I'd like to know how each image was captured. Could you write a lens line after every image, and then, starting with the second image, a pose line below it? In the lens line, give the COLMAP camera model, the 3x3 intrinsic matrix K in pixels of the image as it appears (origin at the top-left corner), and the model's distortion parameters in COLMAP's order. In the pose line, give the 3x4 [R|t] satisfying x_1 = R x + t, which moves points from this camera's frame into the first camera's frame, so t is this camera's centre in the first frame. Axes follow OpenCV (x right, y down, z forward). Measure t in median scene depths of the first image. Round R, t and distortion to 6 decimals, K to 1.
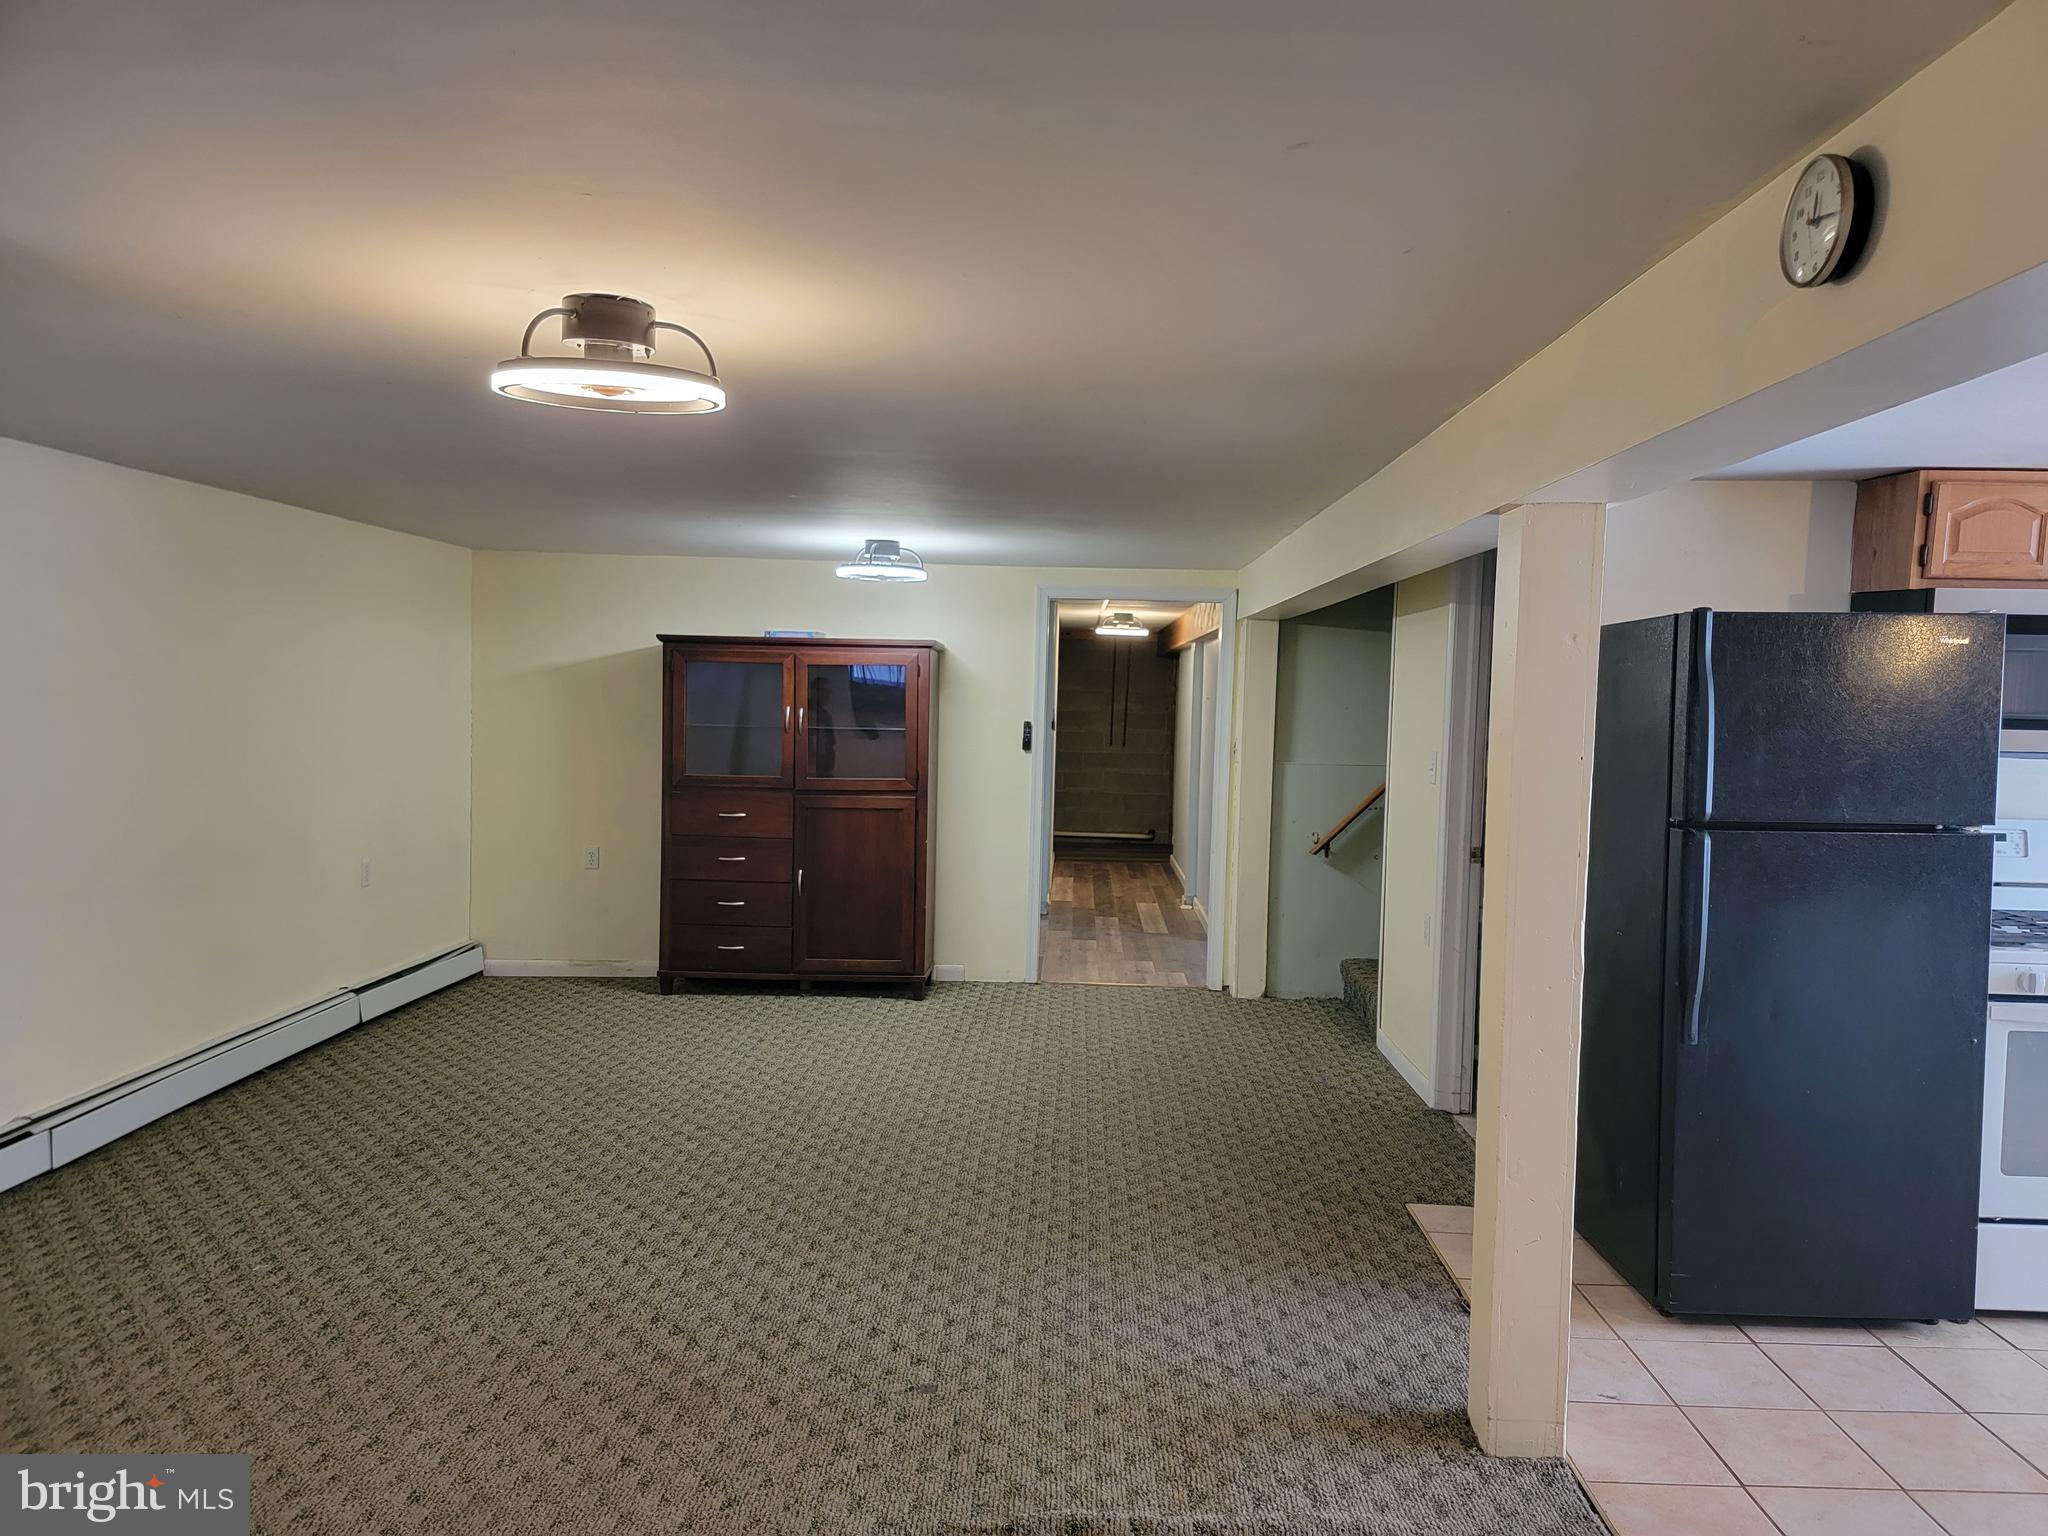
lens RADIAL K [[1435.5, 0, 1024.0], [0, 1435.5, 768.0], [0, 0, 1]] dist [-0.000117, -0.000020]
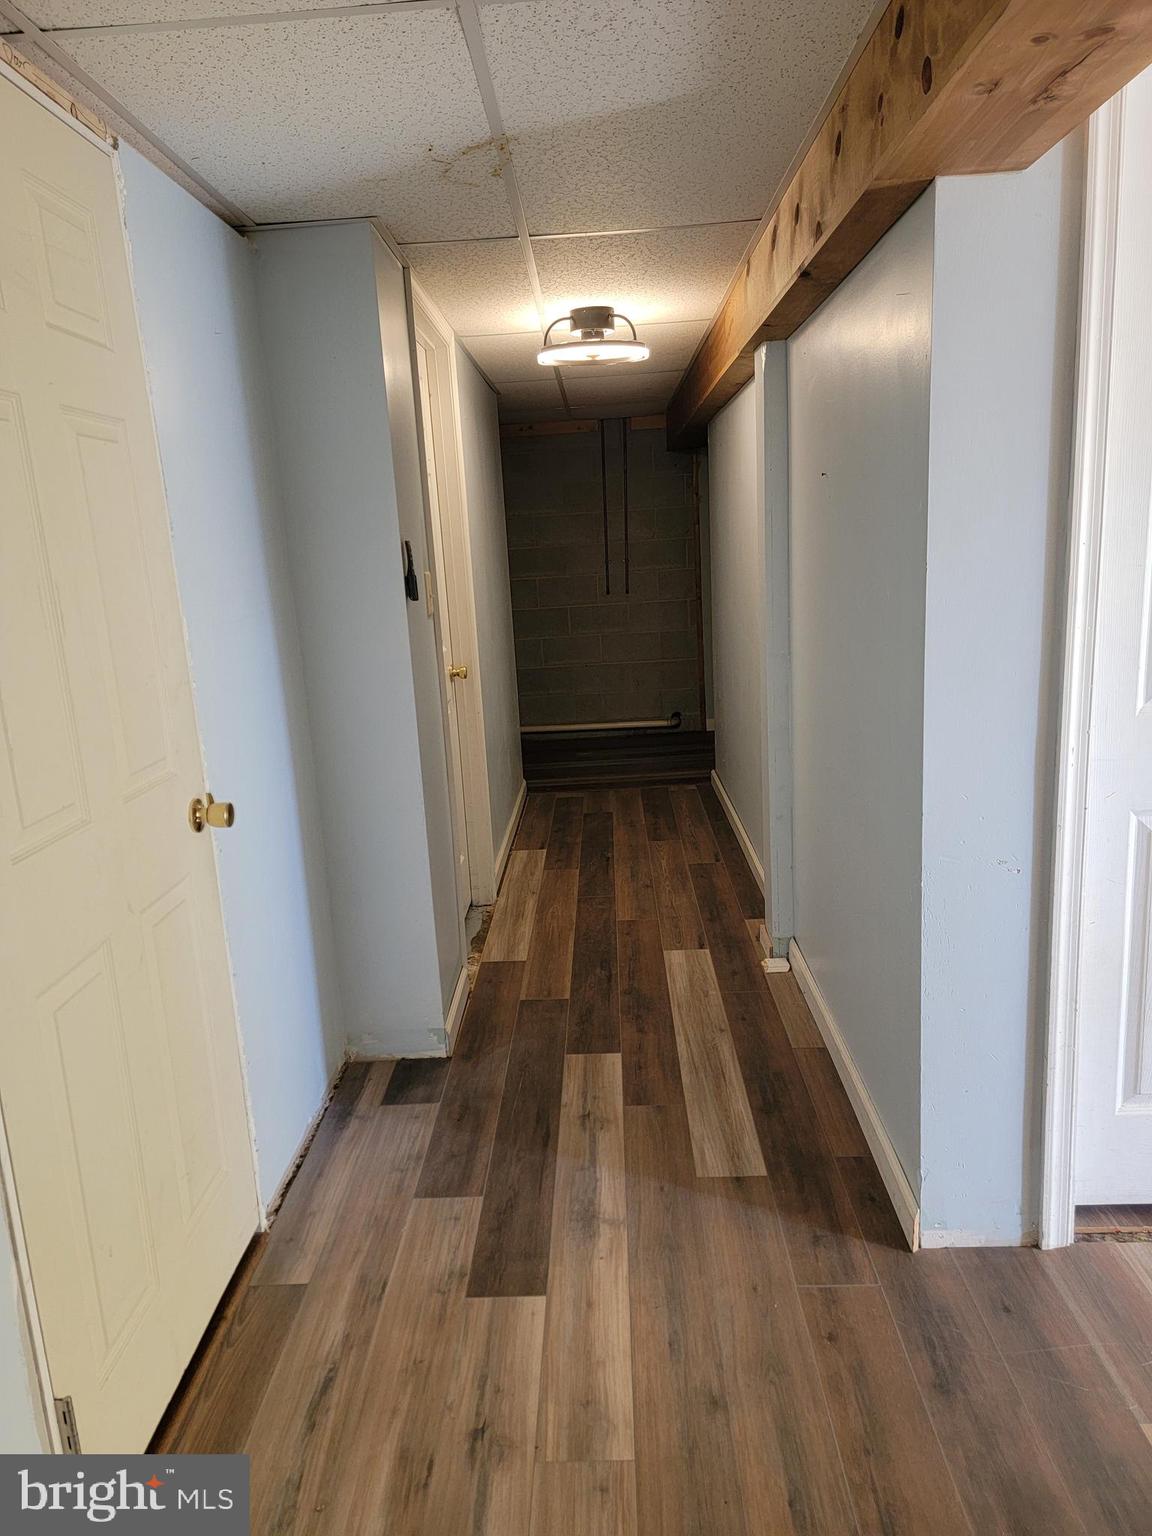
lens RADIAL K [[1057.9, 0, 576.0], [0, 1057.9, 768.0], [0, 0, 1]] dist [-0.000098, 0.000536]
pose [[0.996983, -0.077518, -0.003863, 0.050180], [0.077121, 0.983816, 0.161736, -0.020585], [-0.008737, -0.161546, 0.986827, 0.606665]]
